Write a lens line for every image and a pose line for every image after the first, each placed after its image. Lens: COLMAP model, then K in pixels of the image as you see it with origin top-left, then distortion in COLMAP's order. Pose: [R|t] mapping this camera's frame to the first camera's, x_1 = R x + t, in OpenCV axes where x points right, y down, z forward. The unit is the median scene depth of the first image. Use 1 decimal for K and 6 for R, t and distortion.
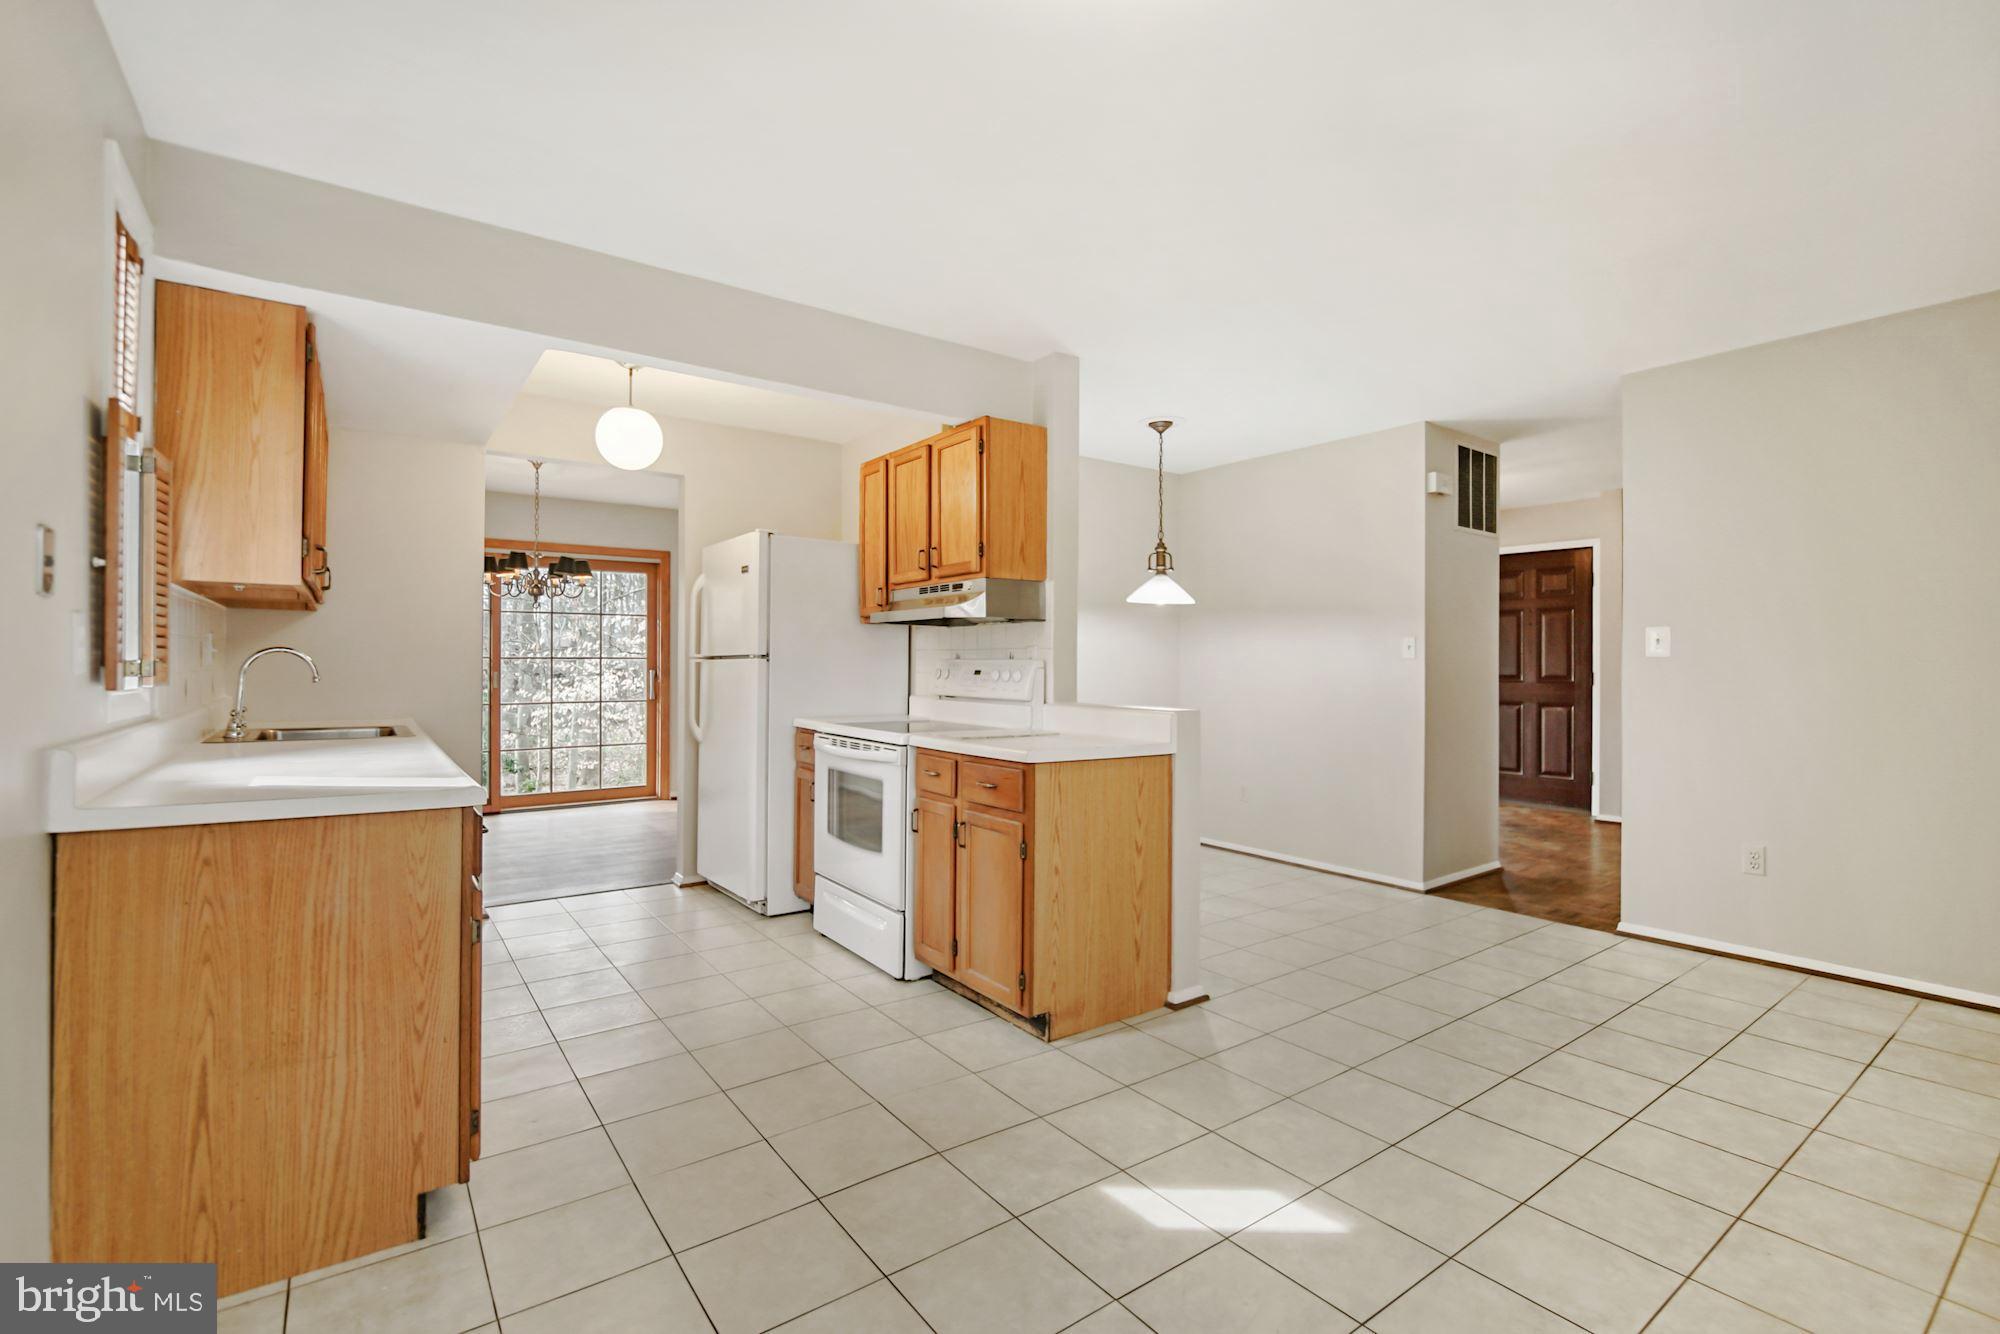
lens RADIAL K [[913.4, 0, 1000.0], [0, 913.4, 667.0], [0, 0, 1]] dist [-0.014738, 0.001046]
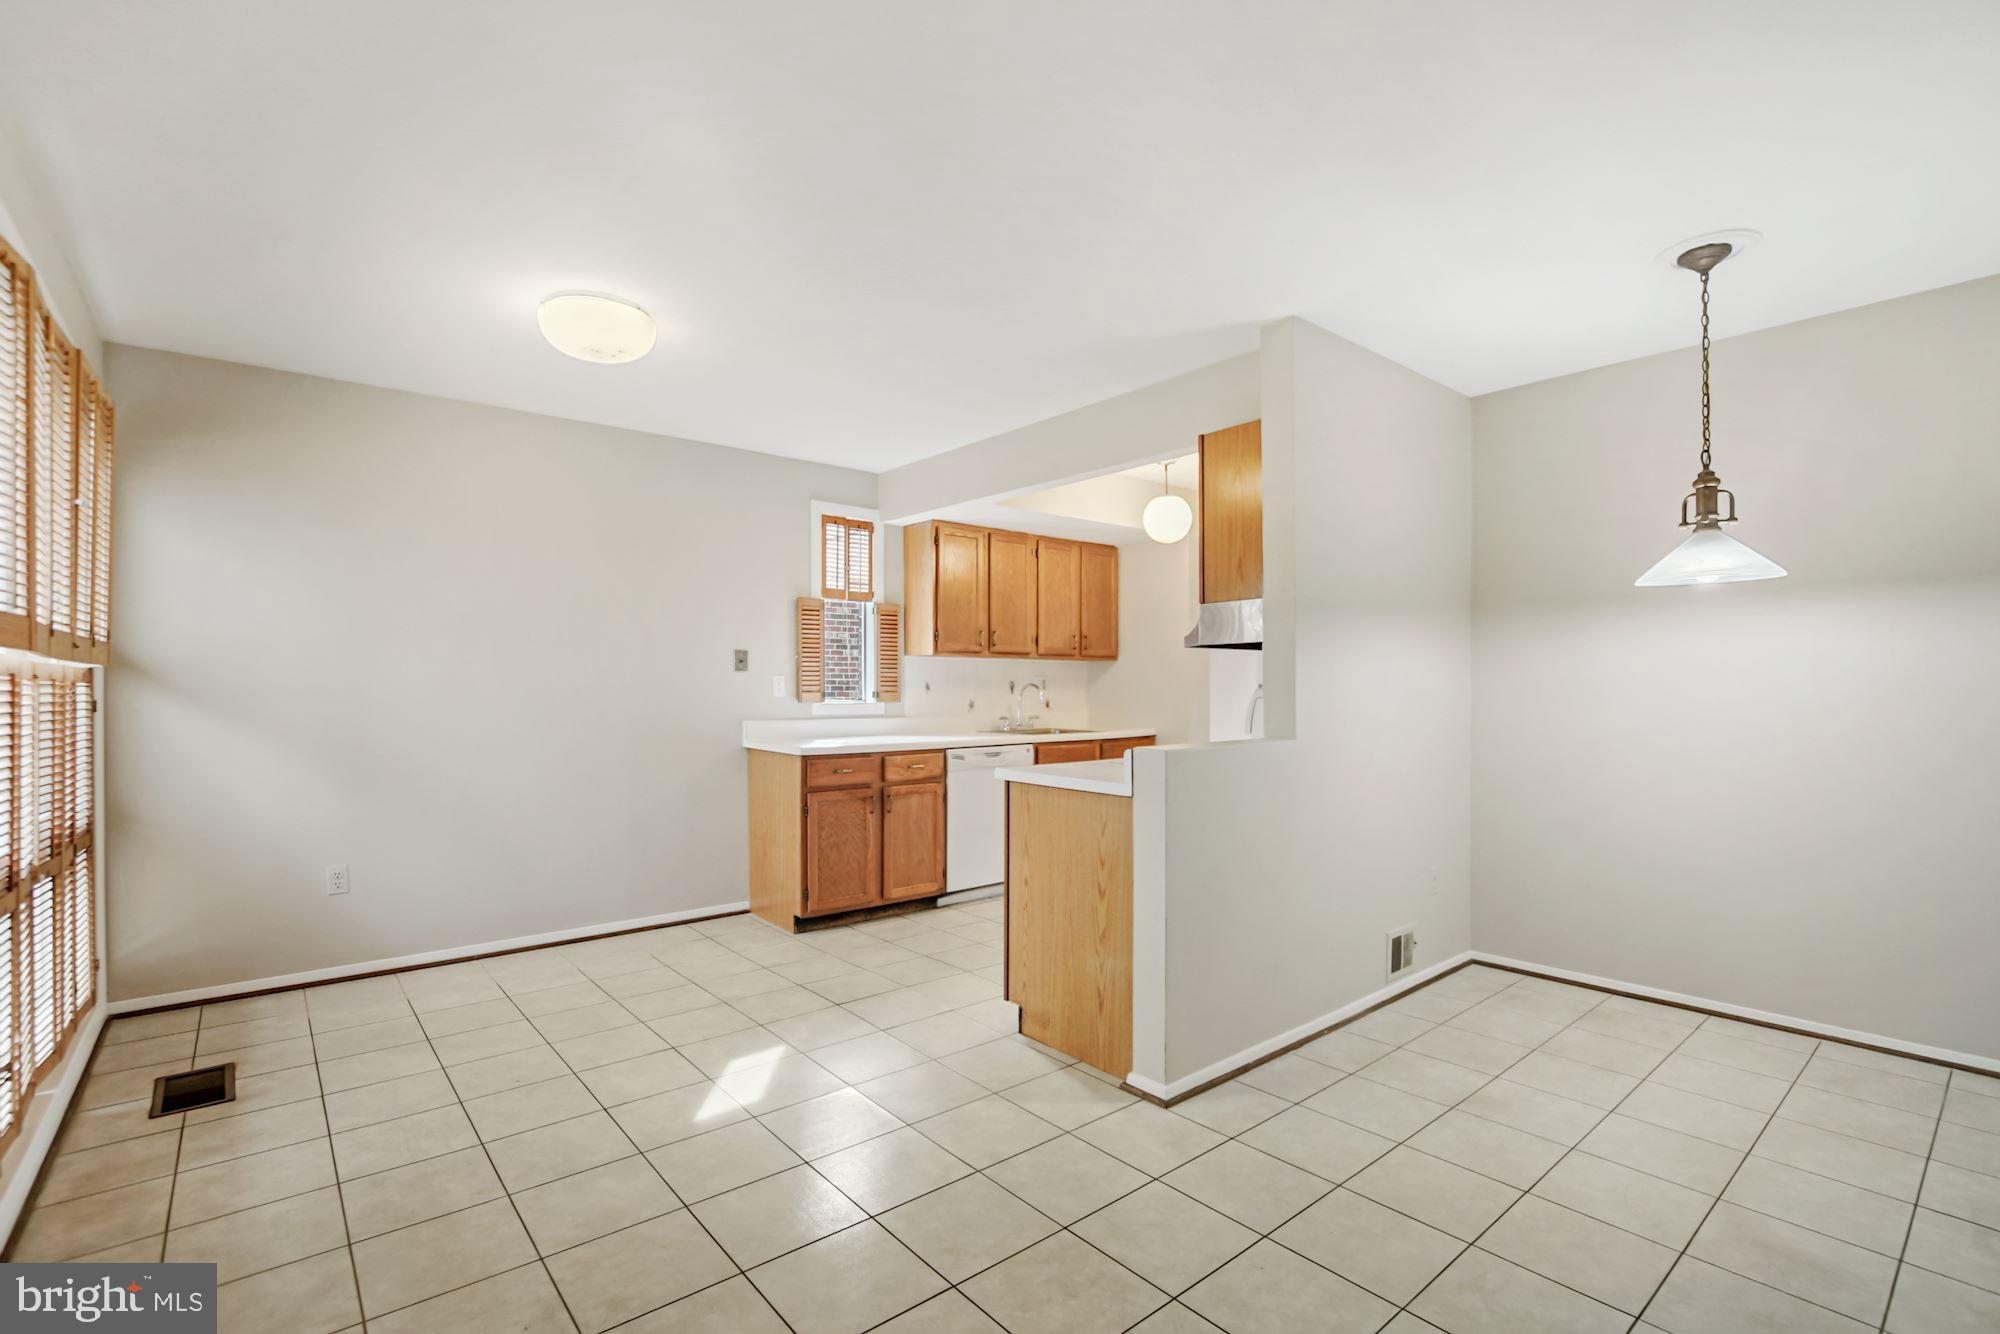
lens RADIAL K [[892.1, 0, 991.0], [0, 892.1, 694.1], [0, 0, 1]] dist [-0.002026, 0.000166]
pose [[0.057529, 0.006422, -0.998323, 1.056743], [-0.001634, 0.999979, 0.006339, -0.008817], [0.998342, 0.001266, 0.057538, 0.836899]]
